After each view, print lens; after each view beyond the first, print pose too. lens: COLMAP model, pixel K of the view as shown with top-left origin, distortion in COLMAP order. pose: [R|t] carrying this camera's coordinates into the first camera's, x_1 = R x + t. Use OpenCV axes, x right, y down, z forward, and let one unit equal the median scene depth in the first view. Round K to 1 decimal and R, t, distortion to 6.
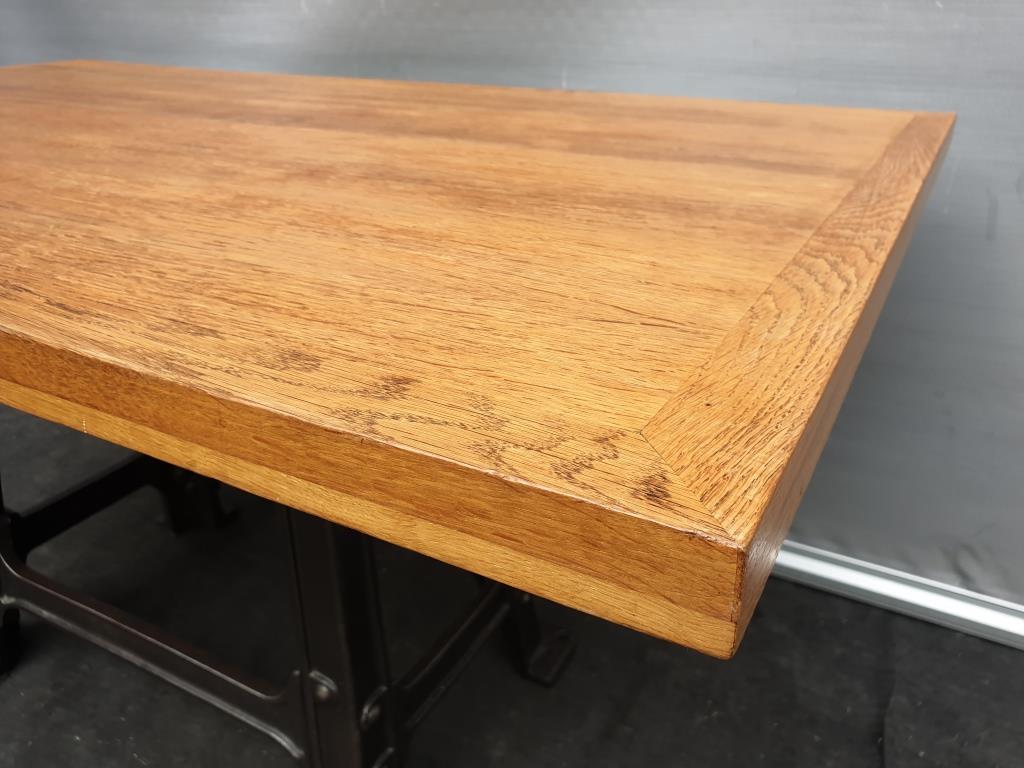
lens RADIAL K [[826.8, 0, 508.8], [0, 826.8, 366.5], [0, 0, 1]] dist [0.001447, 0.002314]
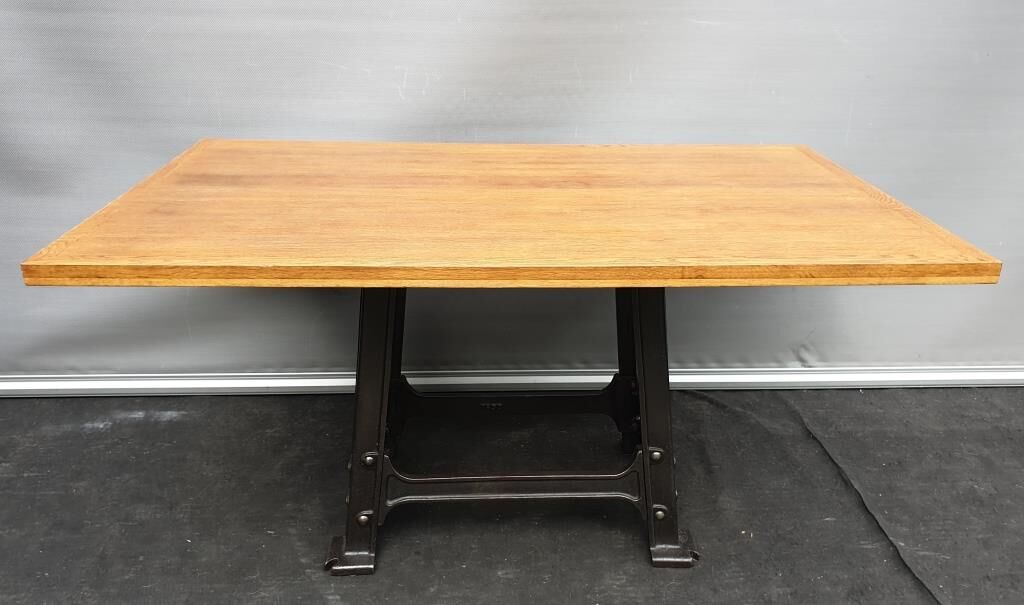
lens RADIAL K [[873.7, 0, 520.8], [0, 873.7, 308.2], [0, 0, 1]] dist [0.002216, 0.045751]
pose [[0.852853, -0.188005, 0.487130, -1.499650], [0.202969, 0.978928, 0.022459, -0.082495], [-0.481087, 0.079718, 0.873041, -0.764263]]
